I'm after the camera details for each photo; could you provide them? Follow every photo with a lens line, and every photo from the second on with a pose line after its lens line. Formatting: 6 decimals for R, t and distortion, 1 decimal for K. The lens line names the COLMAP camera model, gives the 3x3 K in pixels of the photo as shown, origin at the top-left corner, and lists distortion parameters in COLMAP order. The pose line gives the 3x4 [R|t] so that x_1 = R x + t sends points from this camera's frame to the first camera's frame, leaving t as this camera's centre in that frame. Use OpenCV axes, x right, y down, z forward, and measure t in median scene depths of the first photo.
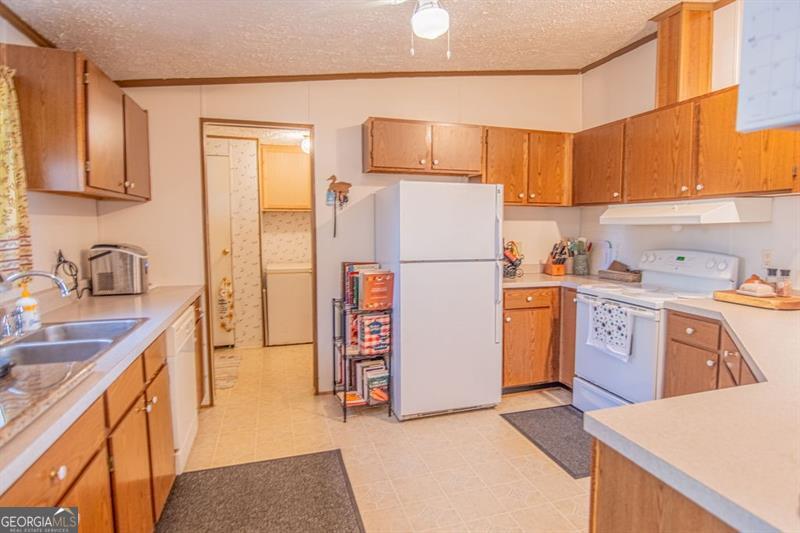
lens RADIAL K [[407.3, 0, 399.8], [0, 407.3, 262.2], [0, 0, 1]] dist [-0.002859, -0.000265]
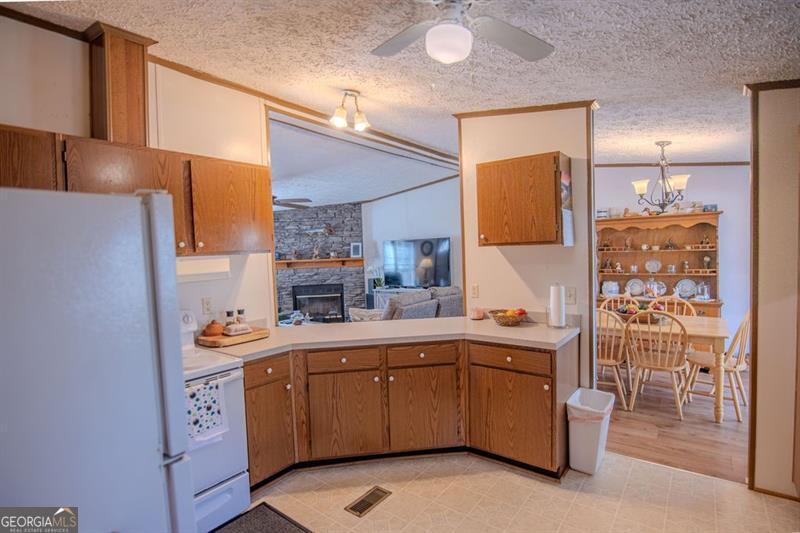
lens RADIAL K [[407.3, 0, 398.9], [0, 407.3, 265.5], [0, 0, 1]] dist [-0.002859, -0.000265]
pose [[-0.584642, -0.026451, 0.810860, -0.368562], [0.090033, 0.991179, 0.097249, -0.178092], [-0.806280, 0.129860, -0.577103, 1.142350]]
